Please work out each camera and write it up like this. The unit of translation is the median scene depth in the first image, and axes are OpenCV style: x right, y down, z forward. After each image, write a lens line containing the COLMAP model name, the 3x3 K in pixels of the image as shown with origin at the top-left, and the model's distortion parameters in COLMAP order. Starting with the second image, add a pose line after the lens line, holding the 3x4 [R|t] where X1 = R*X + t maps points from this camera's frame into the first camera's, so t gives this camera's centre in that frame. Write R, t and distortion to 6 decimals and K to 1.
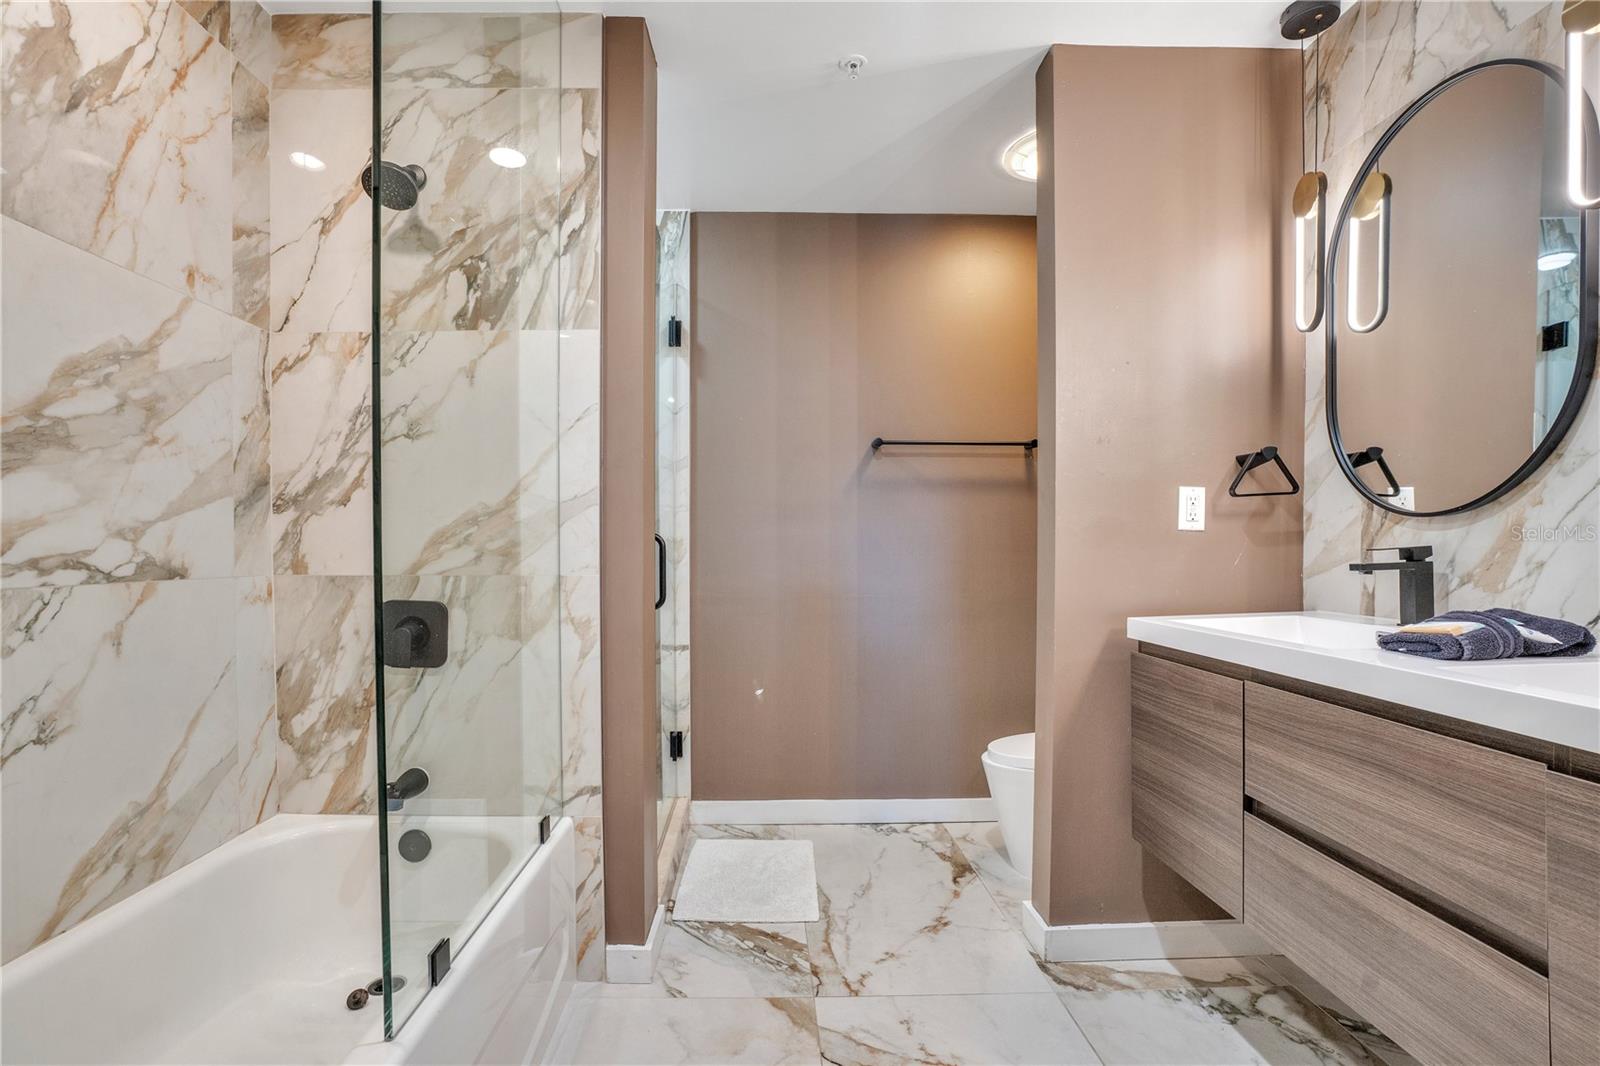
lens RADIAL K [[764.9, 0, 798.6], [0, 764.9, 541.5], [0, 0, 1]] dist [-0.062763, 0.028374]
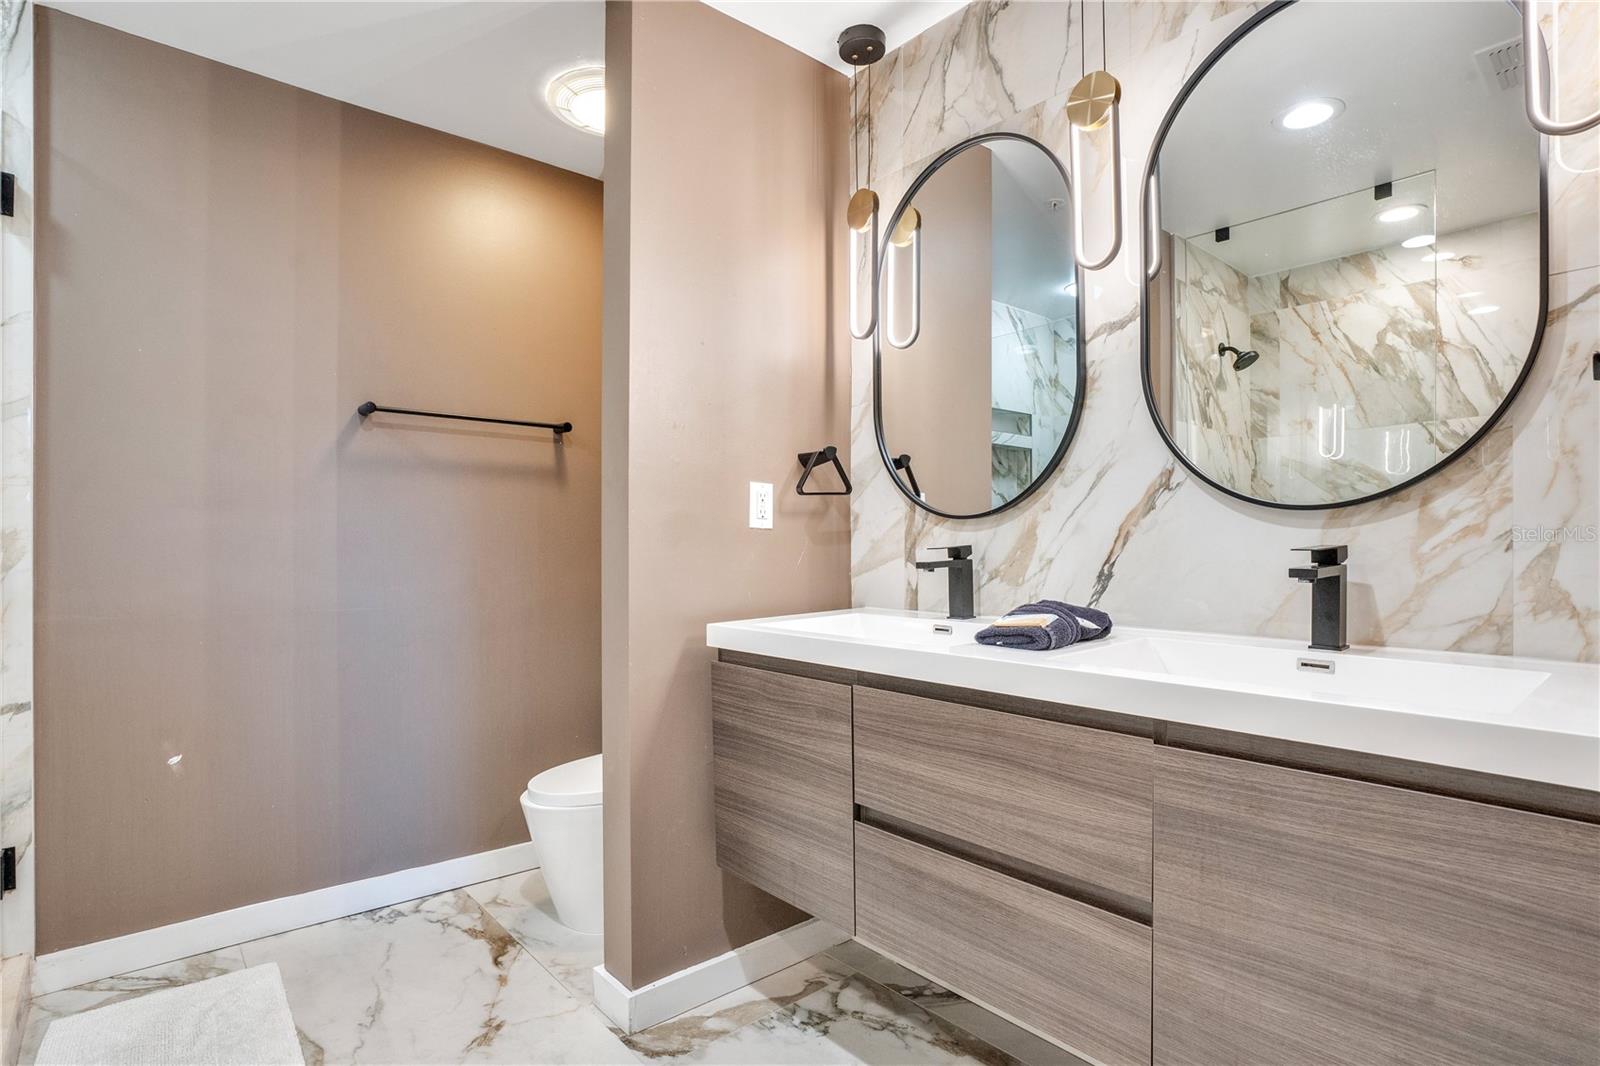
lens RADIAL K [[784.1, 0, 800.5], [0, 784.1, 542.3], [0, 0, 1]] dist [-0.061010, 0.023472]
pose [[0.776627, 0.004436, 0.629945, -0.071626], [-0.005851, 0.999983, 0.000172, 0.002405], [-0.629934, -0.003820, 0.776640, 0.212437]]
